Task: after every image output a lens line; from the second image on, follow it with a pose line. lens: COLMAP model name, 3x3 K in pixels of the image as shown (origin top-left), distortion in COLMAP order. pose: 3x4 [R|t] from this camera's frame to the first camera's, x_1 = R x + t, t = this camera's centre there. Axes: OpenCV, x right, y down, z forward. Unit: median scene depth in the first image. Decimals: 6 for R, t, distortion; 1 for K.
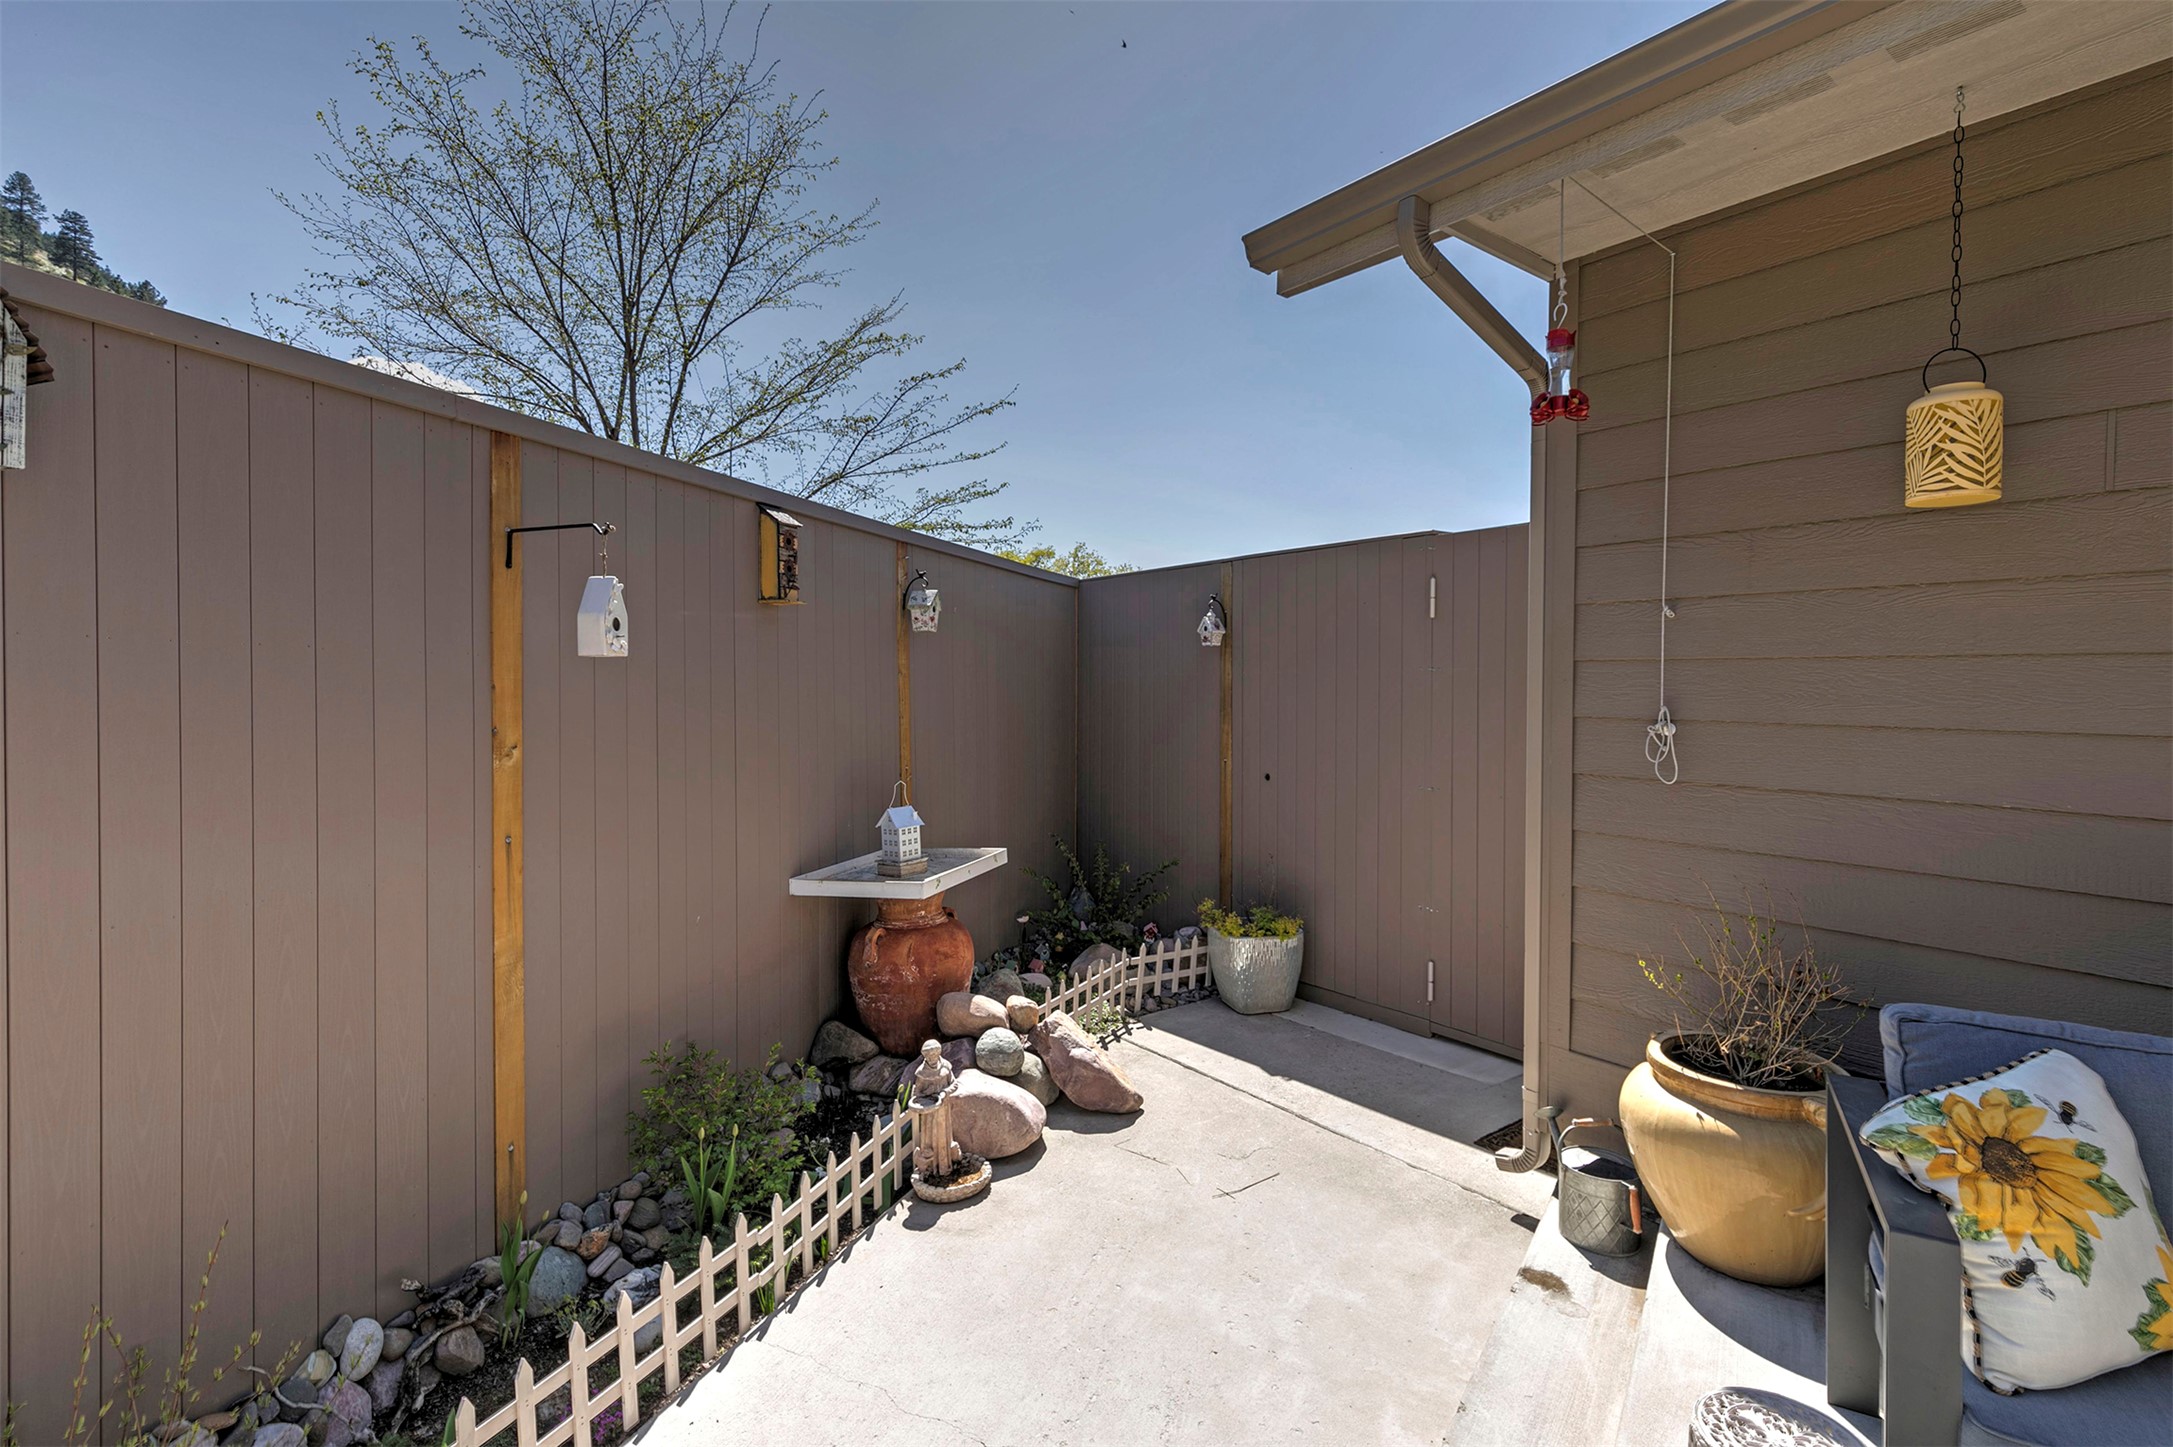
lens RADIAL K [[988.6, 0, 1086.5], [0, 988.6, 723.5], [0, 0, 1]] dist [0.000433, -0.000088]
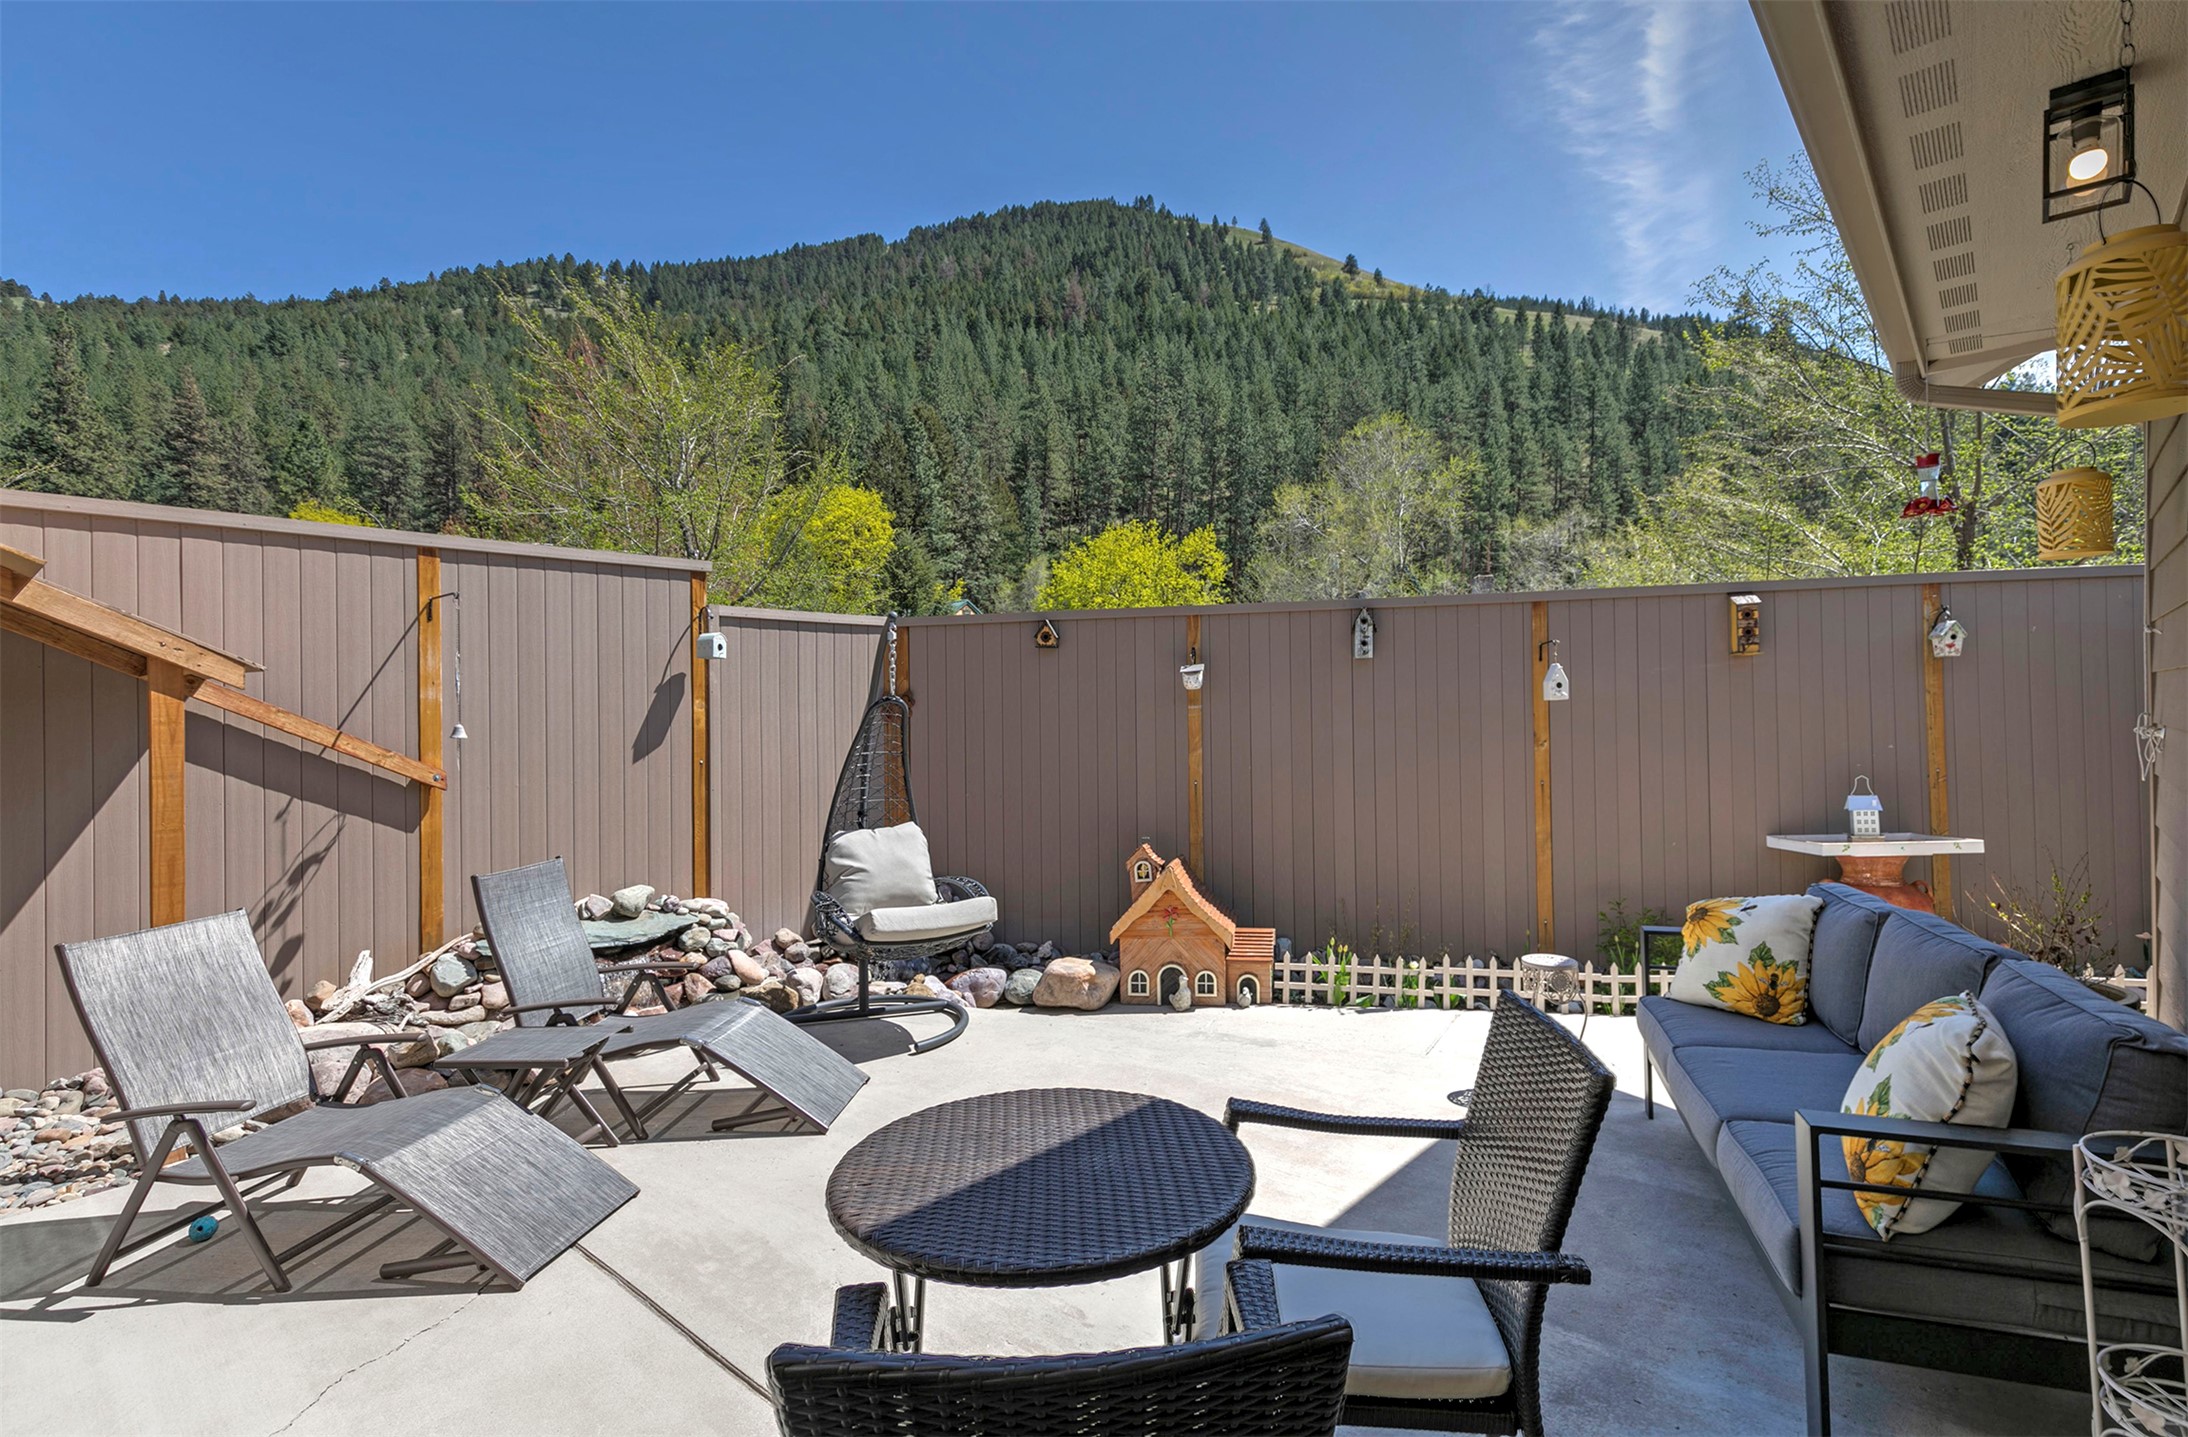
lens RADIAL K [[1009.8, 0, 1094.0], [0, 1009.8, 718.5], [0, 0, 1]] dist [0.000112, -0.000005]
pose [[0.174504, -0.014050, -0.984556, 1.484725], [-0.008650, 0.999838, -0.015801, 0.017323], [0.984618, 0.011274, 0.174355, -0.393767]]
